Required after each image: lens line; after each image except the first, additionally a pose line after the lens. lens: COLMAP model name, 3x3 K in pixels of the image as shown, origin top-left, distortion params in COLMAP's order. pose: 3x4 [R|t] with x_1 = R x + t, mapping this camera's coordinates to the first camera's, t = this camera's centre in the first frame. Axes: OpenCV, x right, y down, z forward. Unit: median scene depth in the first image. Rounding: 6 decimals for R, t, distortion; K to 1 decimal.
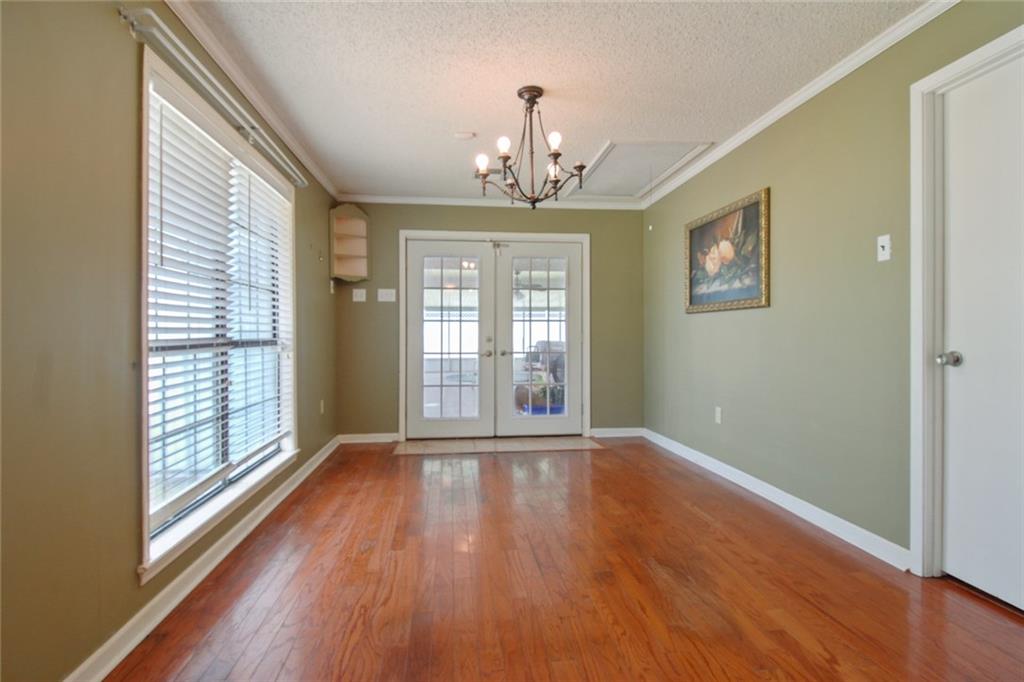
lens RADIAL K [[543.6, 0, 512.0], [0, 543.6, 341.0], [0, 0, 1]] dist [0.003186, 0.000668]
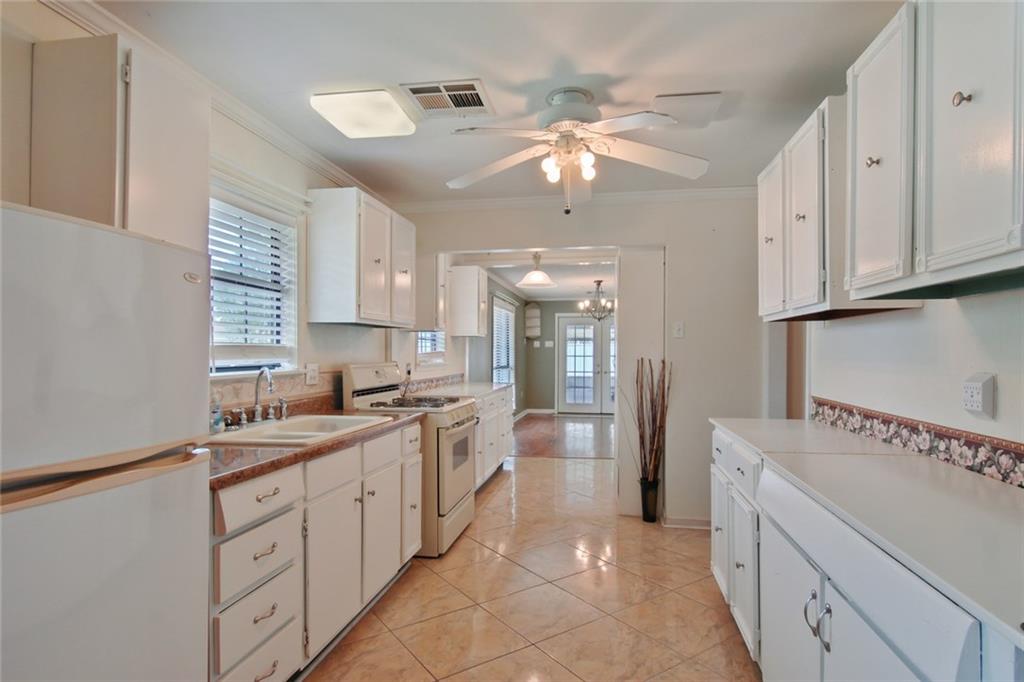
lens RADIAL K [[543.6, 0, 512.0], [0, 543.6, 341.0], [0, 0, 1]] dist [0.003186, 0.000668]
pose [[0.957091, -0.006825, -0.289707, 0.243366], [-0.005265, 0.999148, -0.040932, -0.009817], [0.289739, 0.040701, 0.956240, -1.063867]]
